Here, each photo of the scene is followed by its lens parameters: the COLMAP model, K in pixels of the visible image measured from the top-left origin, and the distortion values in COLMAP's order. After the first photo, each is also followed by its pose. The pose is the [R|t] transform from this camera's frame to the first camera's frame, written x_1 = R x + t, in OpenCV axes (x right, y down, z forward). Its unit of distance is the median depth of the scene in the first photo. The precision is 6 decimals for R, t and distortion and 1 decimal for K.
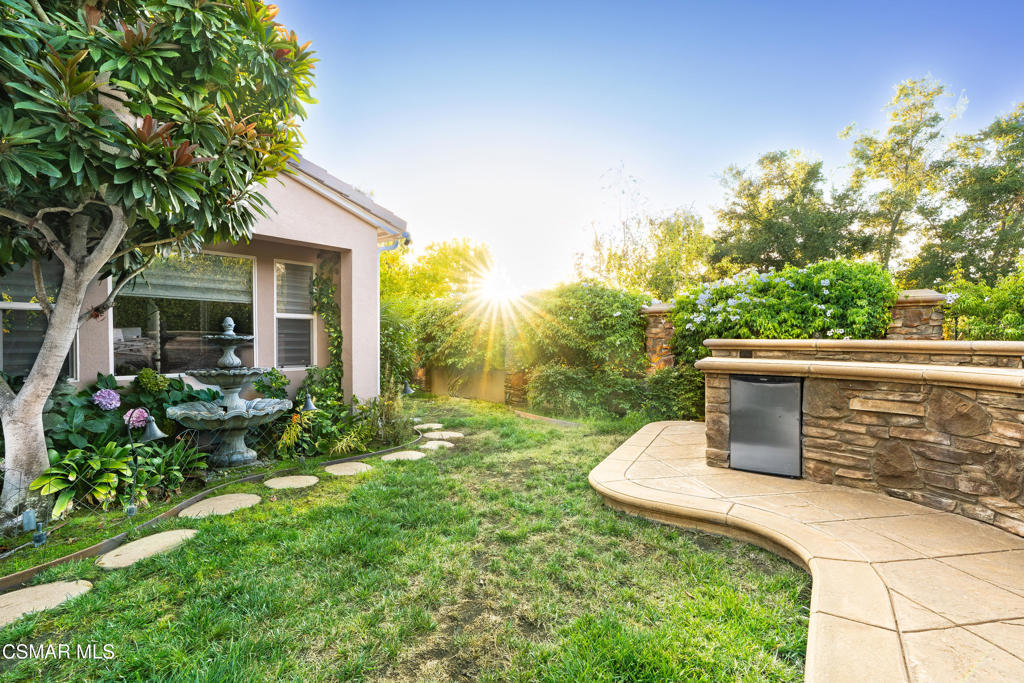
lens RADIAL K [[494.9, 0, 513.7], [0, 494.9, 349.5], [0, 0, 1]] dist [0.001878, 0.000525]
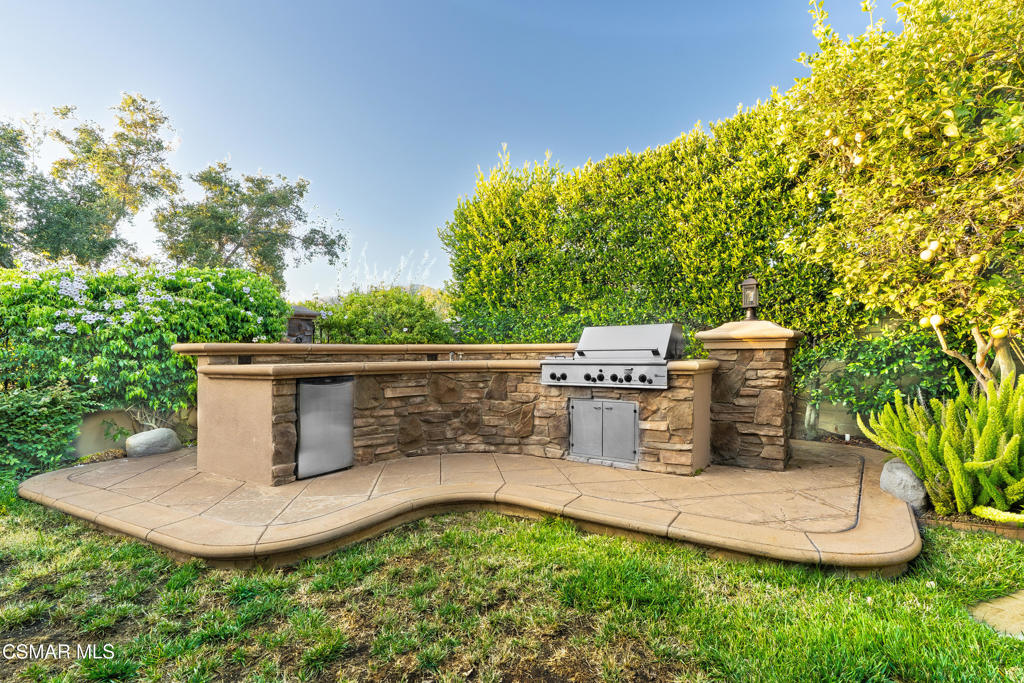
lens RADIAL K [[494.9, 0, 513.7], [0, 494.9, 349.5], [0, 0, 1]] dist [0.001878, 0.000525]
pose [[-0.029220, 0.003282, 0.999568, -0.562618], [0.034900, 0.999388, -0.002262, 0.012162], [-0.998964, 0.034819, -0.029317, 0.682961]]
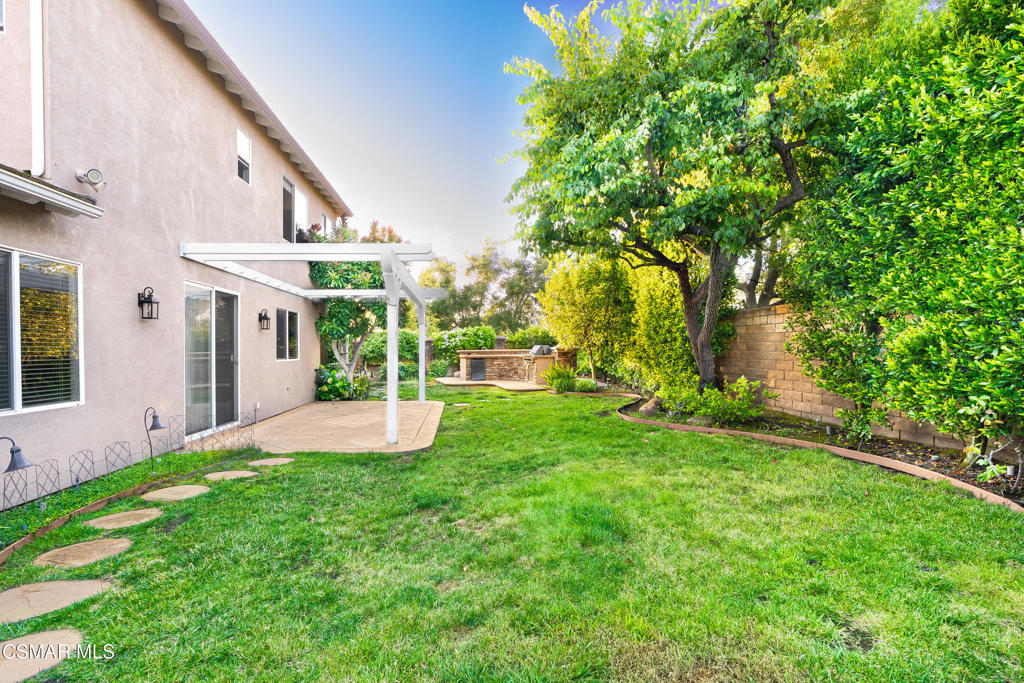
lens RADIAL K [[494.9, 0, 513.7], [0, 494.9, 349.5], [0, 0, 1]] dist [0.001878, 0.000525]
pose [[0.725158, -0.008628, 0.688528, -2.351483], [0.031859, 0.999271, -0.021032, 0.085868], [-0.687845, 0.037187, 0.724904, -2.477298]]
